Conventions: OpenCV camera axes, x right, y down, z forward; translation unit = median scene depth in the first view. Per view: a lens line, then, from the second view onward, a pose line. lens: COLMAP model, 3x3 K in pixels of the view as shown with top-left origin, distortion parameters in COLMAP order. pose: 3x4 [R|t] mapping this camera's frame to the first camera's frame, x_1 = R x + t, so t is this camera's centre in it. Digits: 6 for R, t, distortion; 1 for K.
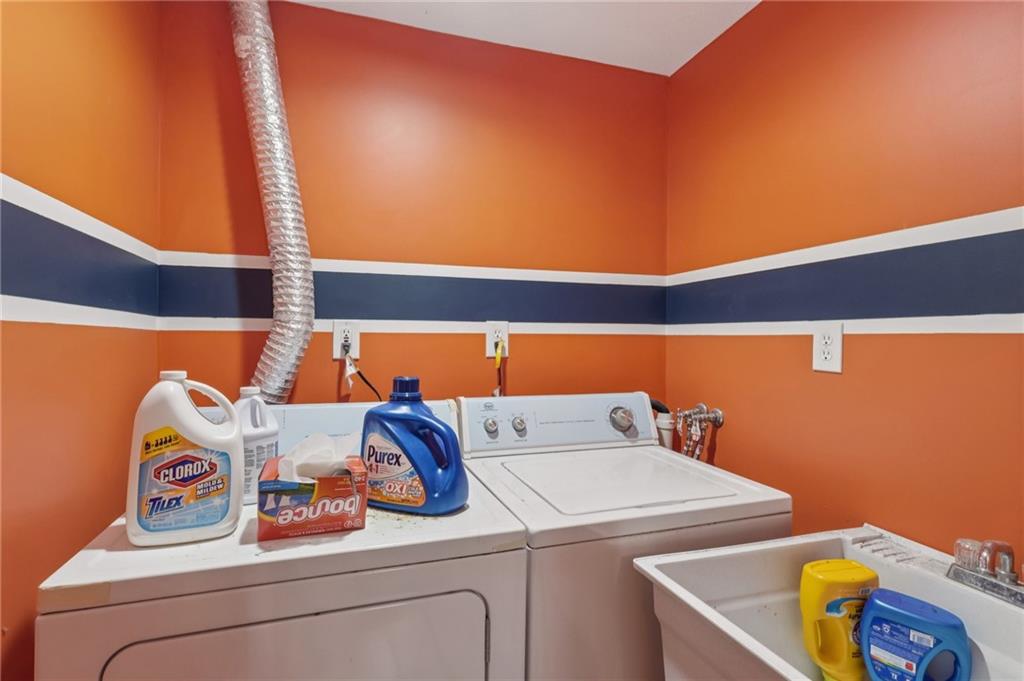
lens RADIAL K [[488.9, 0, 506.9], [0, 488.9, 342.5], [0, 0, 1]] dist [0.000338, 0.000118]
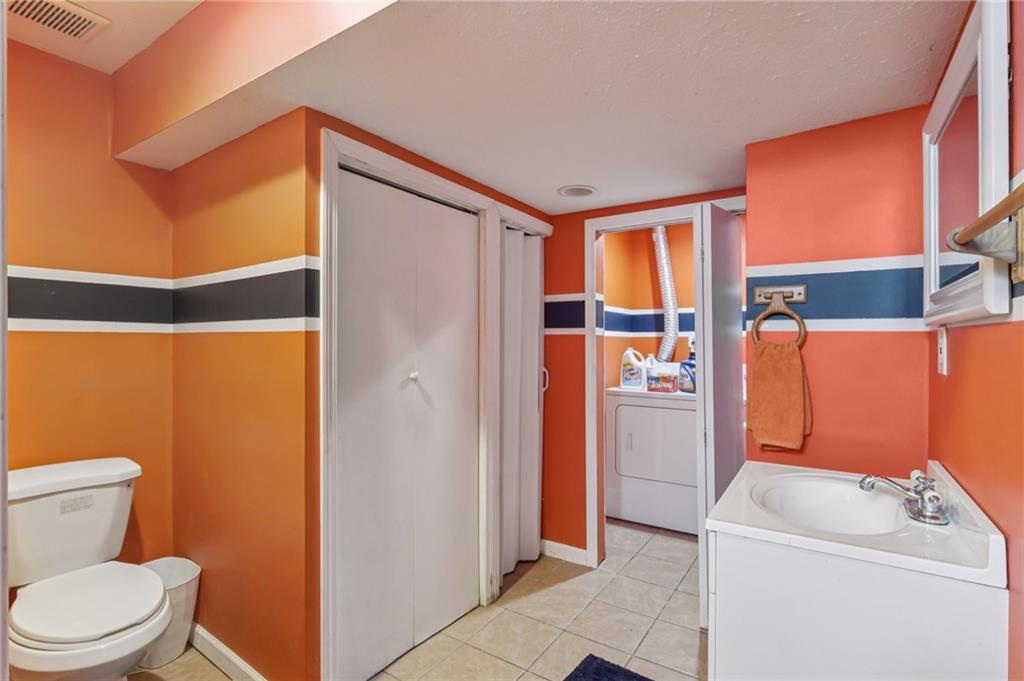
lens RADIAL K [[488.9, 0, 506.9], [0, 488.9, 342.5], [0, 0, 1]] dist [0.000338, 0.000118]
pose [[0.610396, -0.004363, -0.792084, 1.693583], [0.002310, 0.999990, -0.003729, 0.024819], [0.792093, 0.000447, 0.610400, -2.023594]]
